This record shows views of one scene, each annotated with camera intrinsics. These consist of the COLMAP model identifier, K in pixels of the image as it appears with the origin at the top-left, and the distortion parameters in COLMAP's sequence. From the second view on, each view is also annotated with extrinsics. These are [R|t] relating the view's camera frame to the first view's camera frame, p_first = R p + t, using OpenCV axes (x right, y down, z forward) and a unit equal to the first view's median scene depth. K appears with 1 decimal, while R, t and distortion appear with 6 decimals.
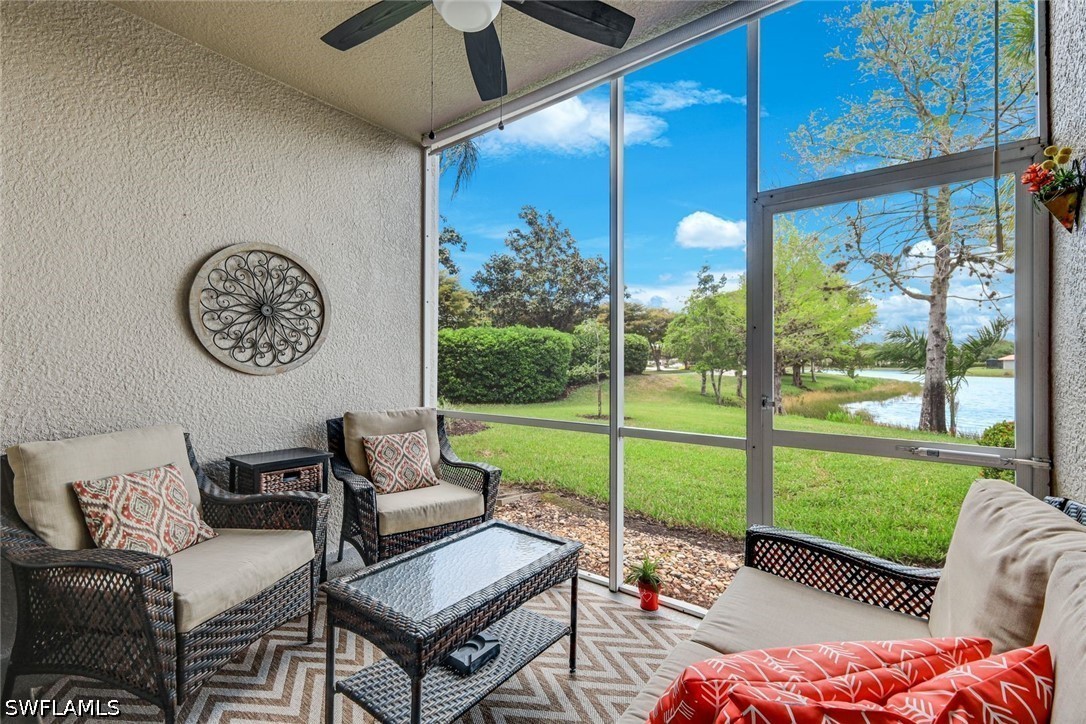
lens RADIAL K [[484.6, 0, 546.8], [0, 484.6, 360.4], [0, 0, 1]] dist [0.012457, -0.002130]
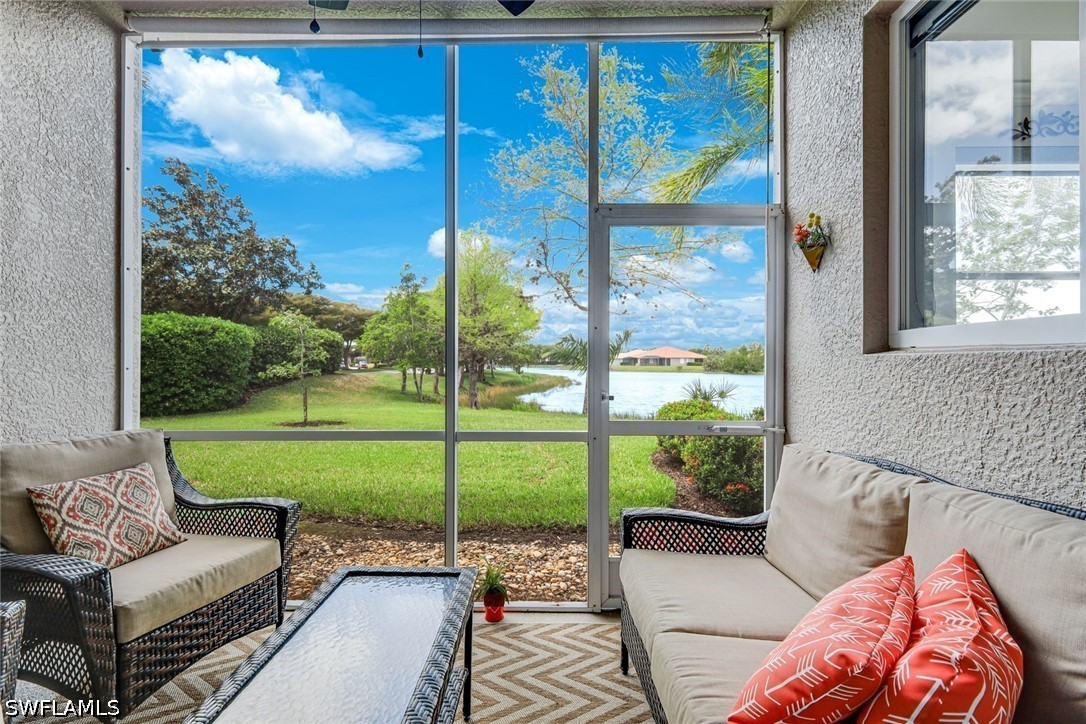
lens RADIAL K [[484.6, 0, 557.2], [0, 484.6, 361.1], [0, 0, 1]] dist [0.012457, -0.002130]
pose [[0.797890, -0.001624, 0.602801, -0.193985], [-0.001252, 0.999990, 0.004351, 0.001277], [-0.602802, -0.004226, 0.797880, 0.126387]]
